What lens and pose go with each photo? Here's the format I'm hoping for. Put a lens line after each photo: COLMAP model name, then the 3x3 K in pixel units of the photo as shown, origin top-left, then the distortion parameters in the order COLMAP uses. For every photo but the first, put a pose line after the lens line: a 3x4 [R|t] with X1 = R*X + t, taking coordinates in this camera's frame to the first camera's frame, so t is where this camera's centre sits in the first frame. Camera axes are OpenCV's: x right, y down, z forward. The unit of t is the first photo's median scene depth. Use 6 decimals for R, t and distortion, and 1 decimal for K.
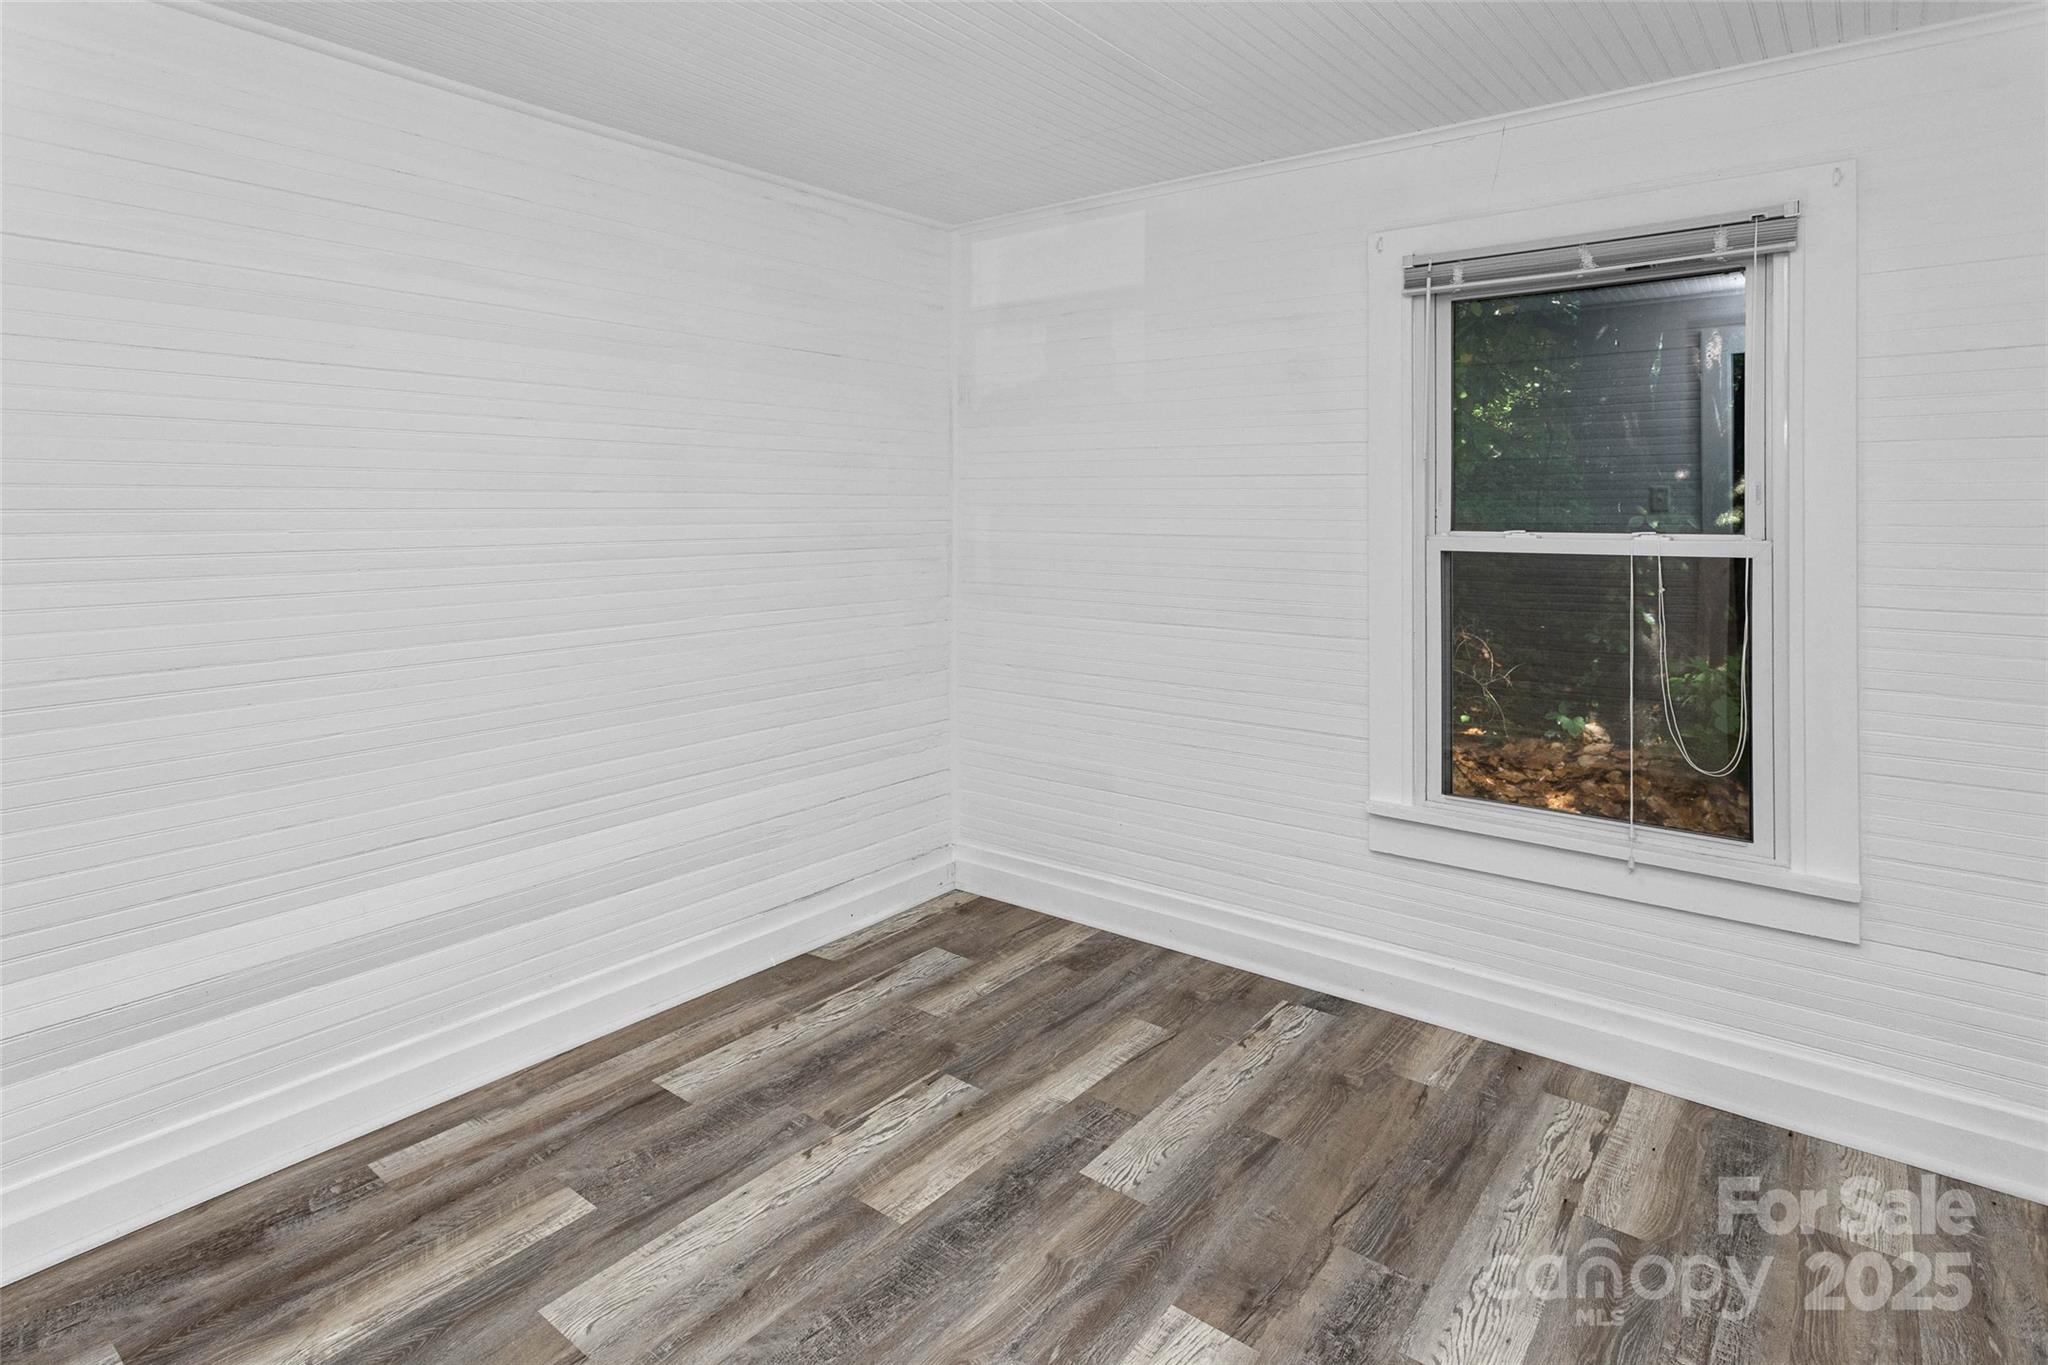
lens RADIAL K [[1069.8, 0, 1025.8], [0, 1069.8, 479.4], [0, 0, 1]] dist [0.003833, 0.001026]
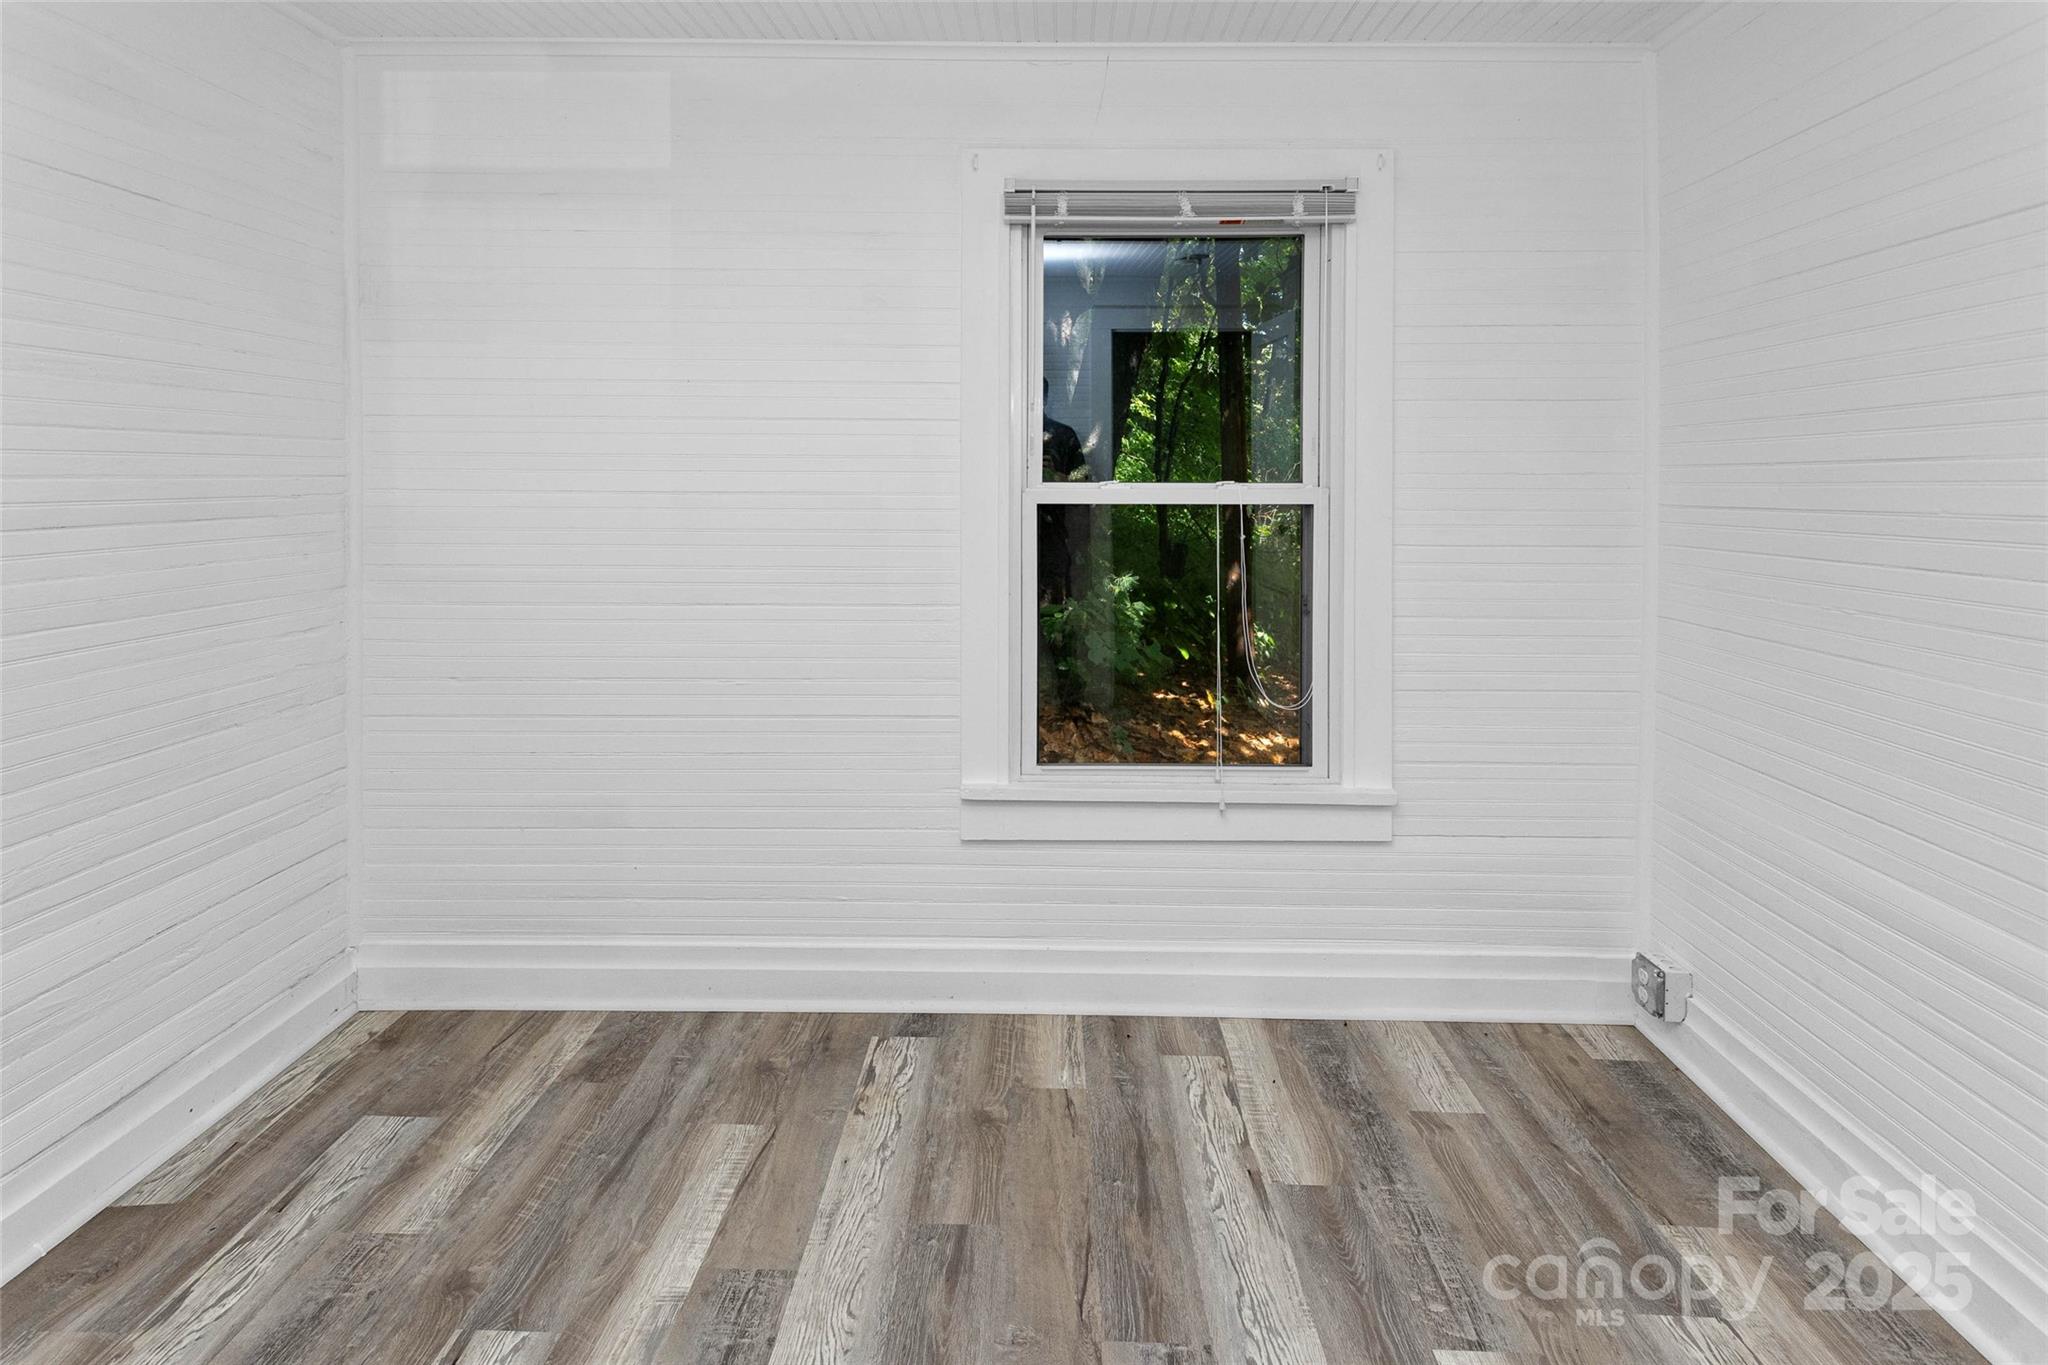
lens RADIAL K [[1061.9, 0, 1019.2], [0, 1061.9, 468.1], [0, 0, 1]] dist [0.005900, 0.000526]
pose [[0.805793, 0.003193, 0.592189, -0.191820], [-0.017226, 0.999689, 0.018049, 0.022312], [-0.591947, -0.024745, 0.805597, 0.304957]]
